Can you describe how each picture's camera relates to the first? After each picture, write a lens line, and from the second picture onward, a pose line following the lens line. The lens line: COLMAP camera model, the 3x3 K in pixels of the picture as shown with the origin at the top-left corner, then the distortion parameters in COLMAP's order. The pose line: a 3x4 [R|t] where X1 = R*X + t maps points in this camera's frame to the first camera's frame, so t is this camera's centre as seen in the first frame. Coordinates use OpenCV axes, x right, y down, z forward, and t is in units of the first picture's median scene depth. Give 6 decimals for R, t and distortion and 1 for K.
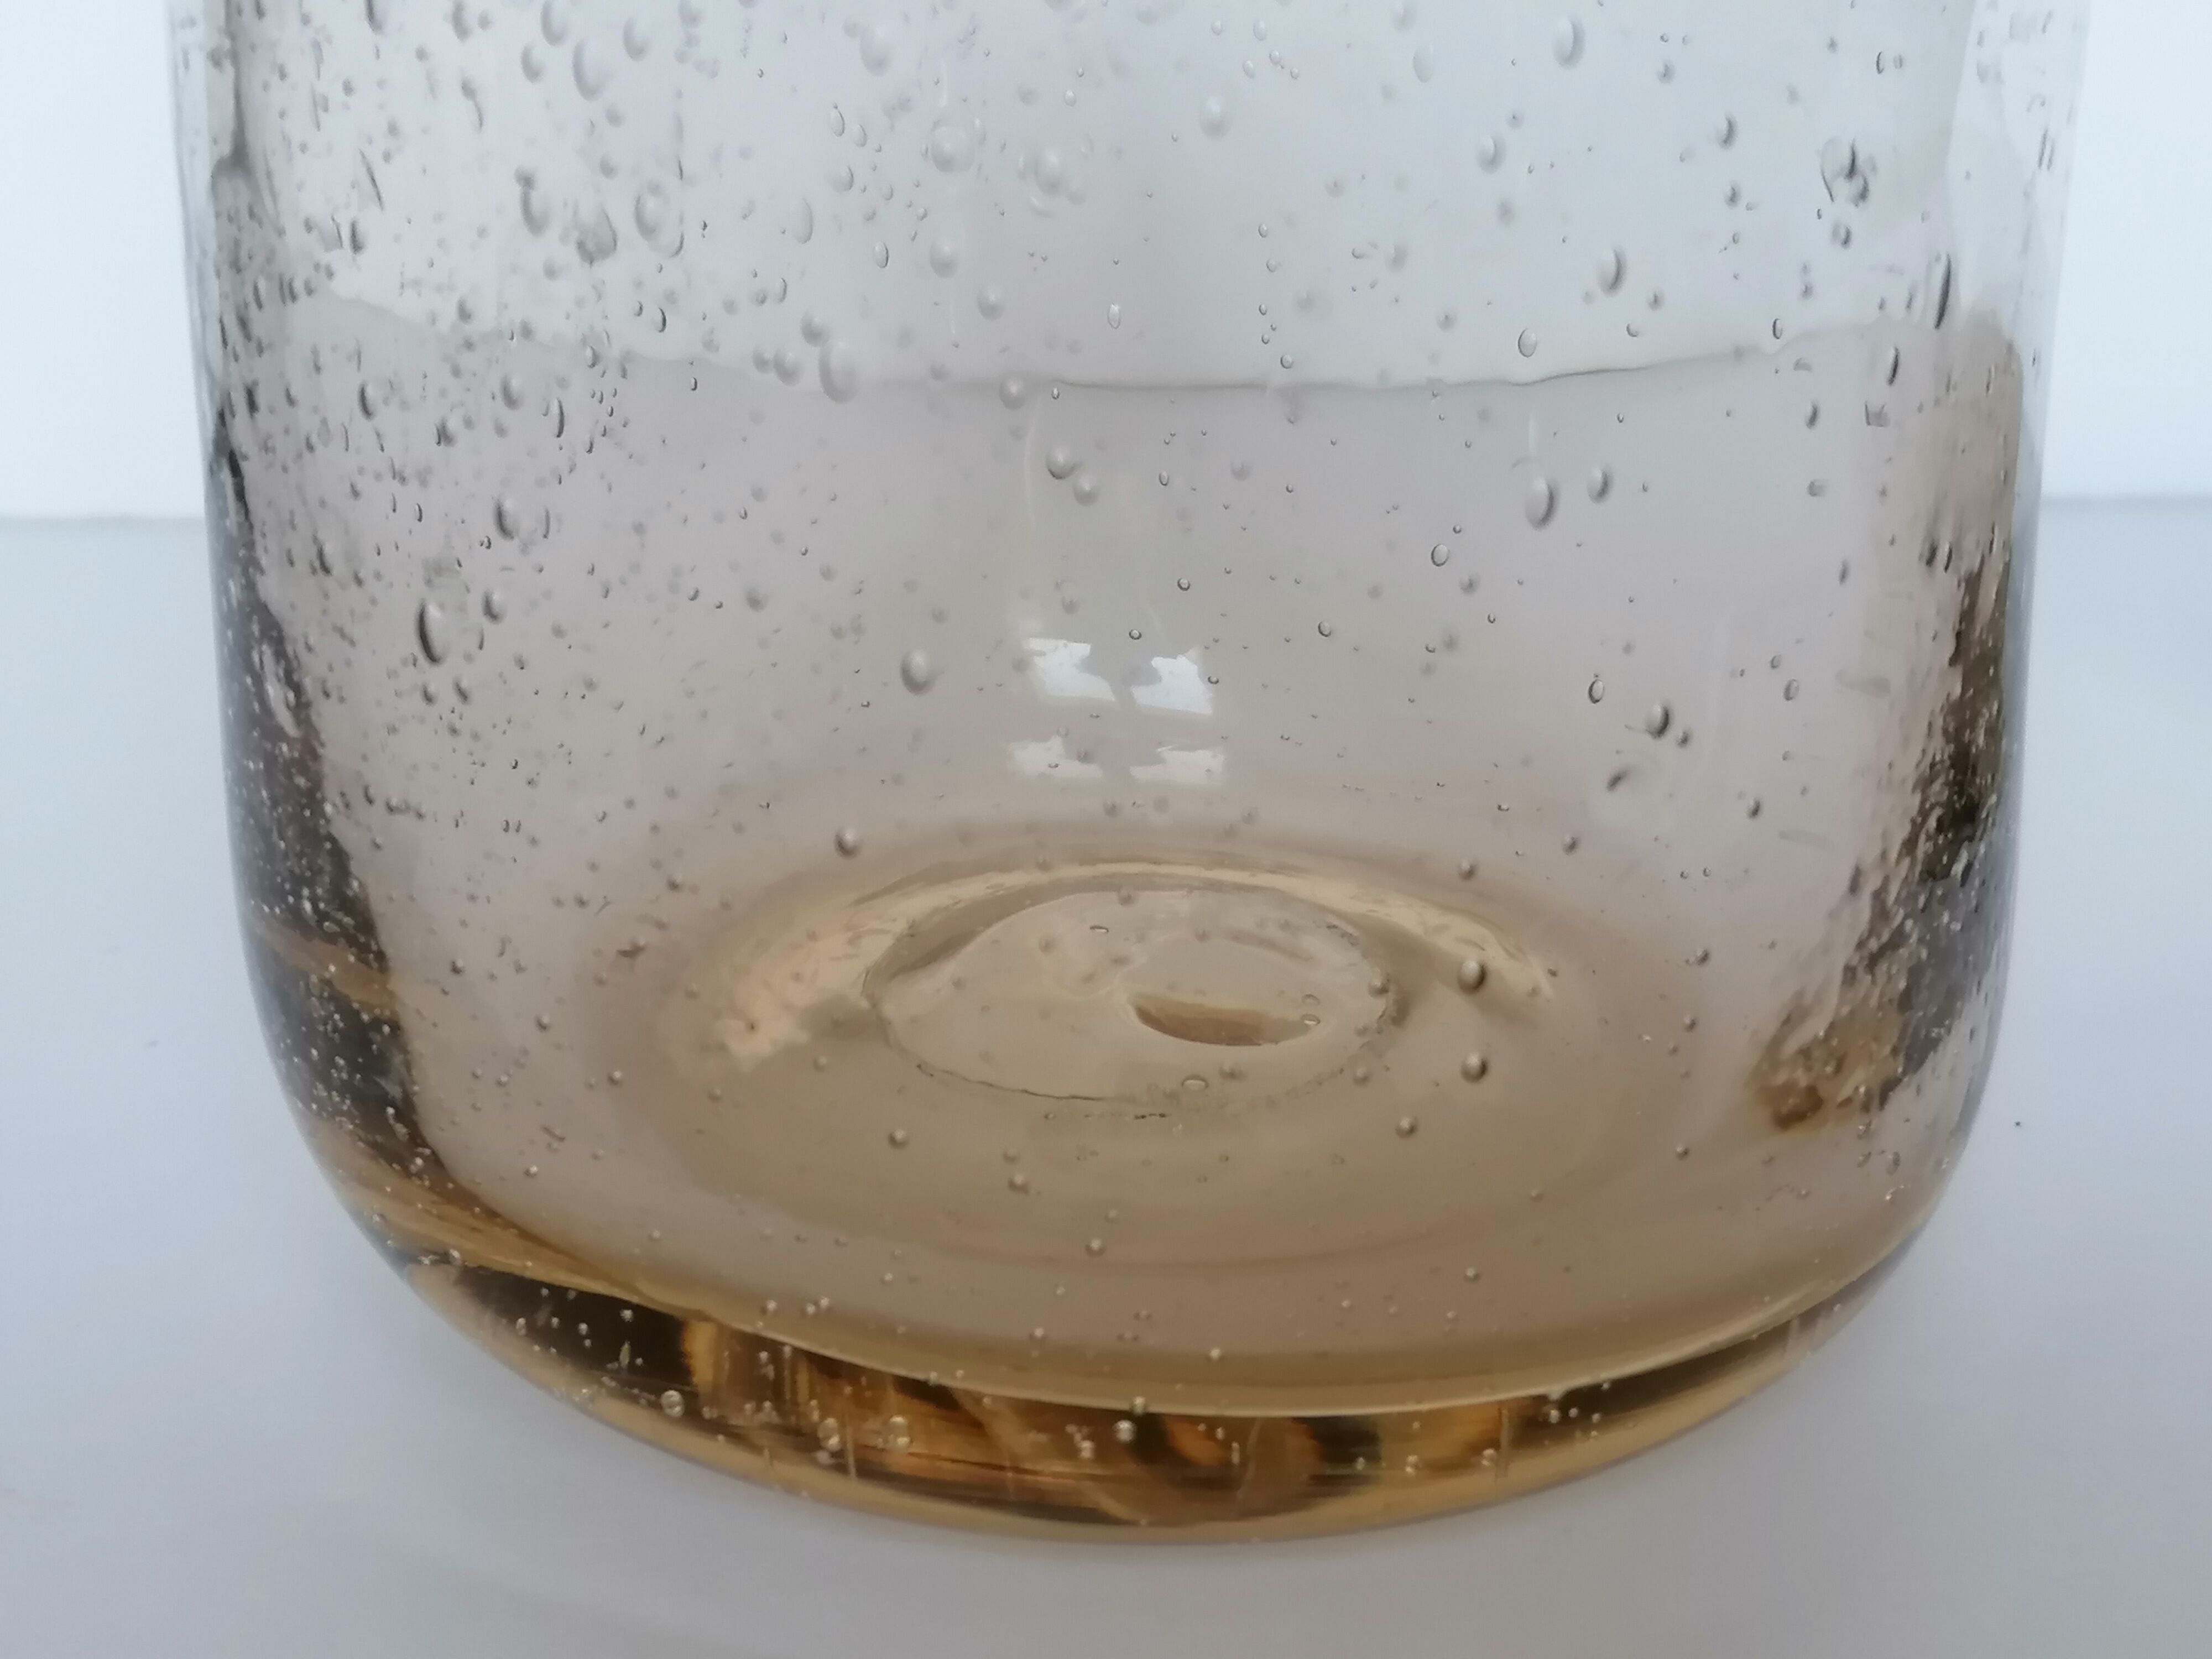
lens RADIAL K [[3168.0, 0, 1108.7], [0, 3168.0, 833.7], [0, 0, 1]] dist [0.068077, 0.000000]
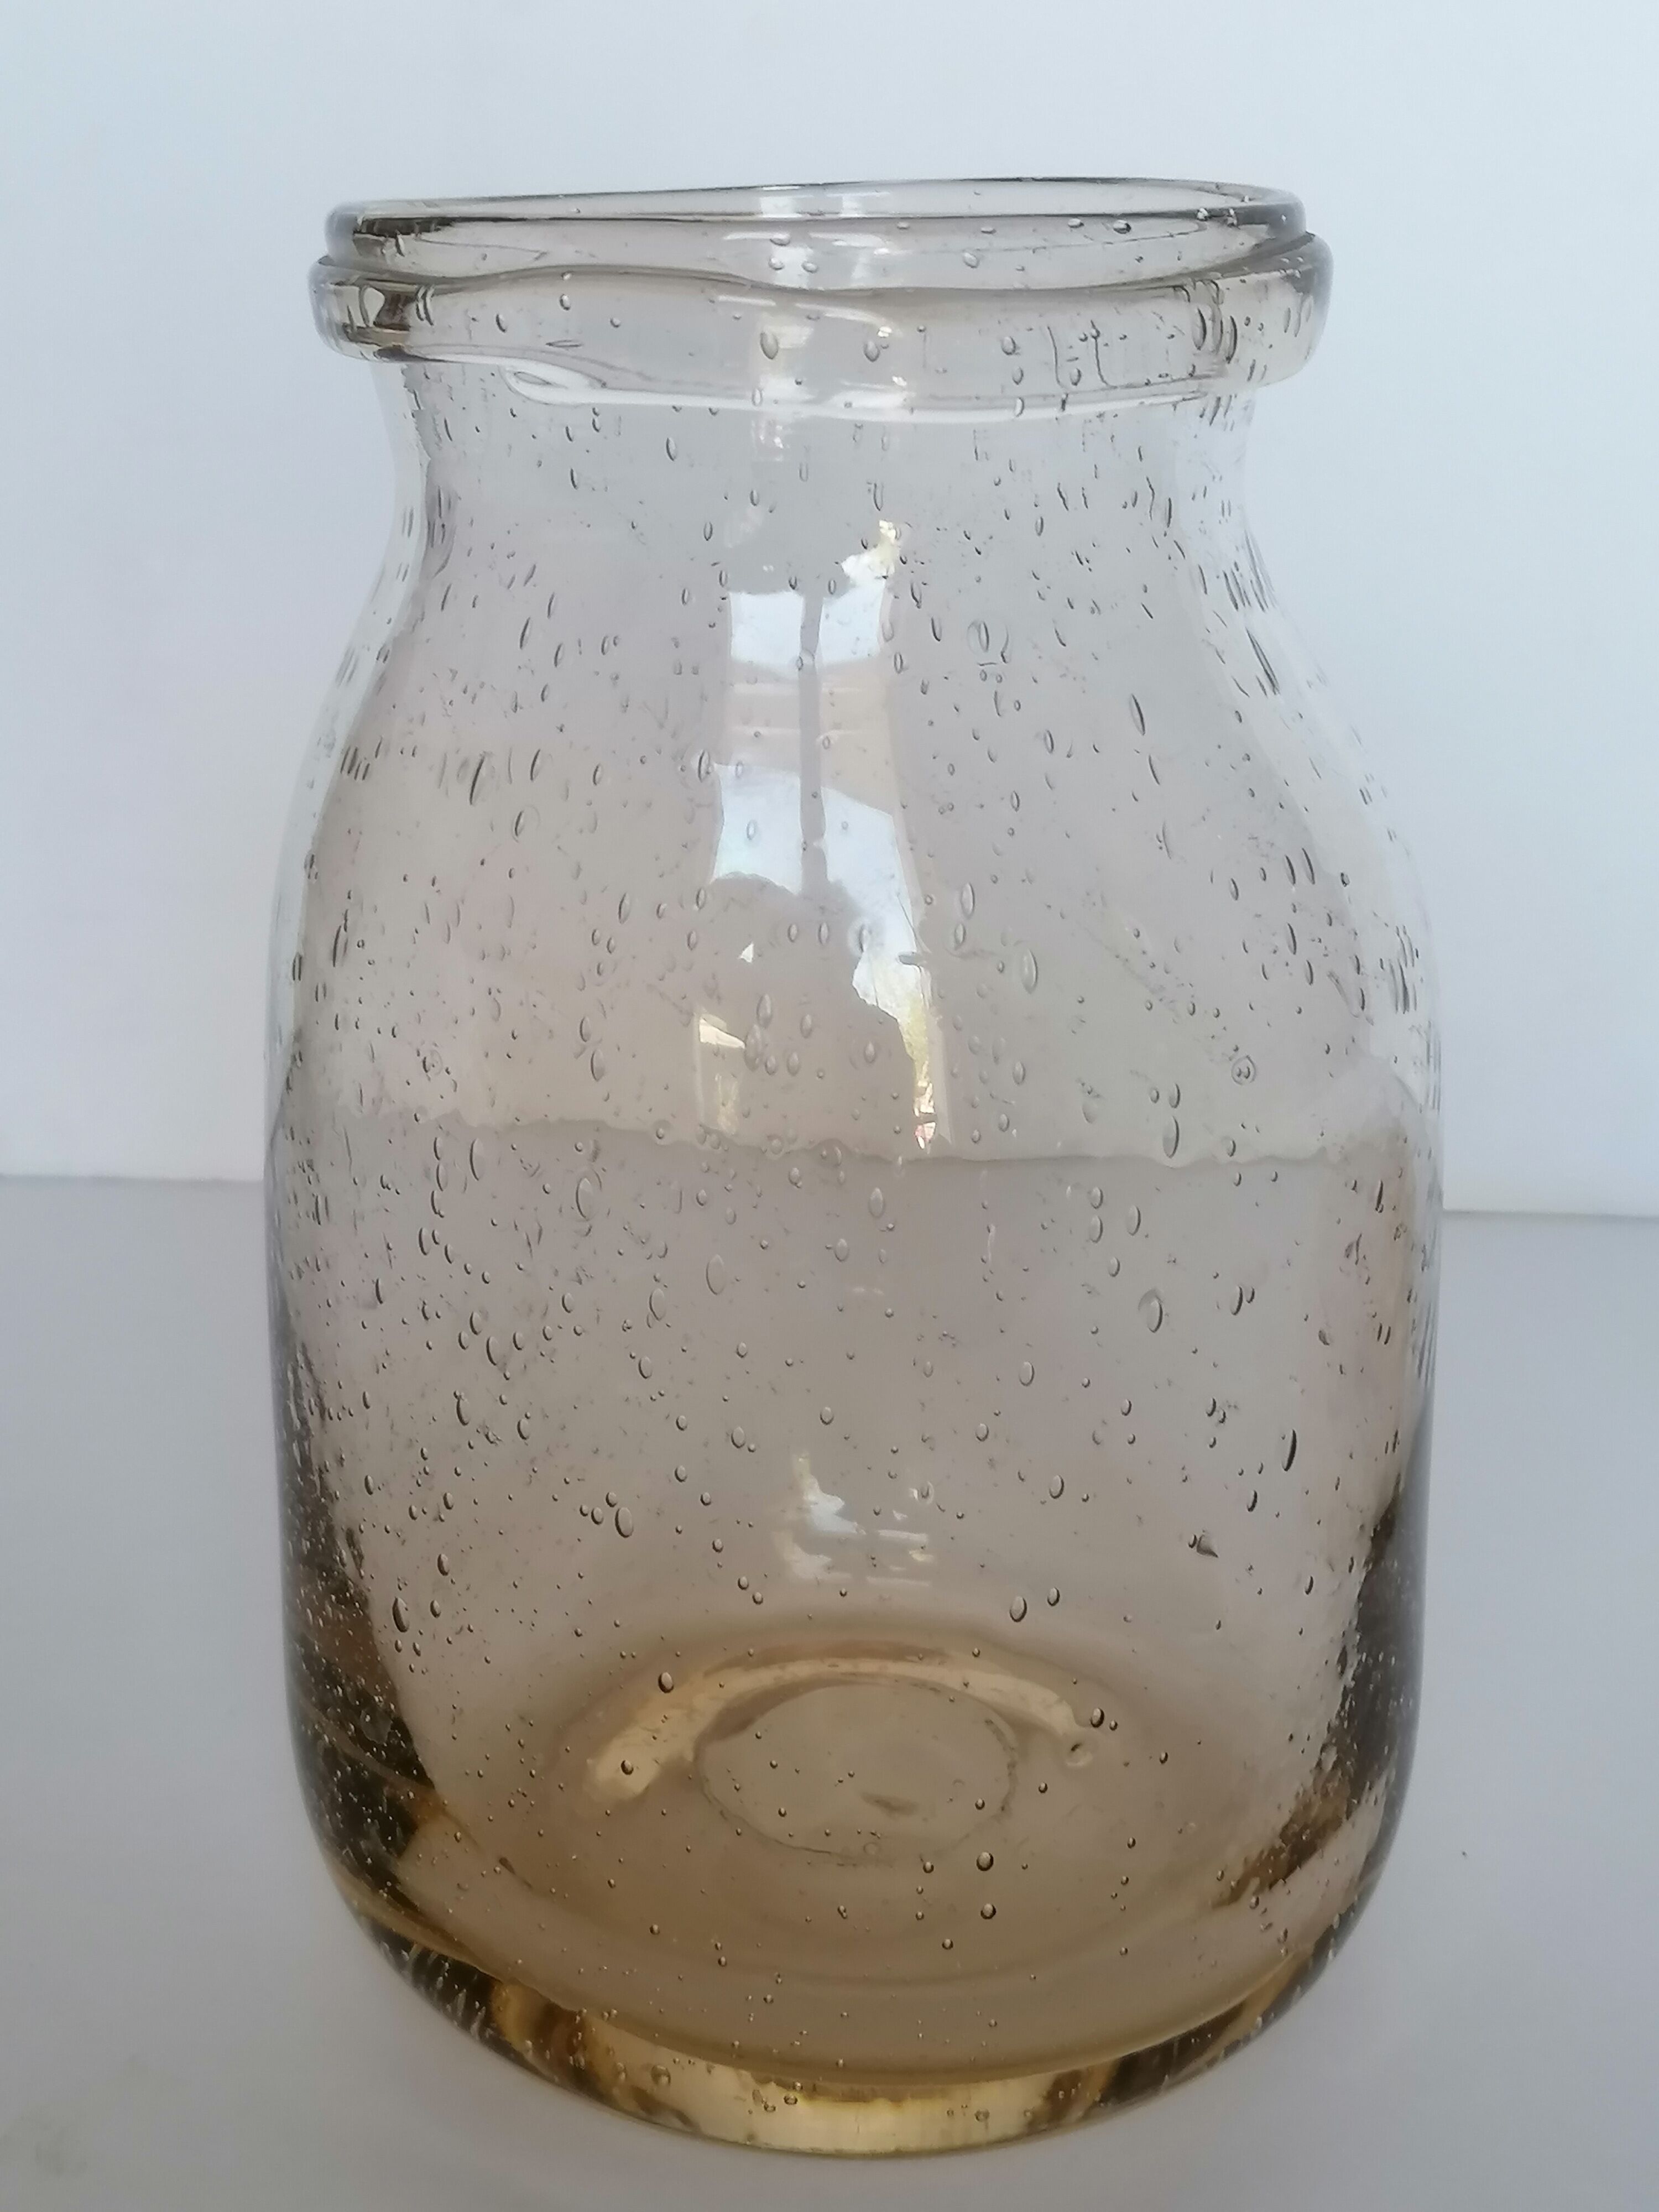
lens RADIAL K [[3168.0, 0, 827.8], [0, 3168.0, 1101.6], [0, 0, 1]] dist [0.068077, 0.000000]
pose [[0.994516, 0.031409, -0.099760, 0.152215], [-0.029813, 0.999403, 0.017447, -0.317769], [0.100248, -0.014377, 0.994859, -0.581284]]
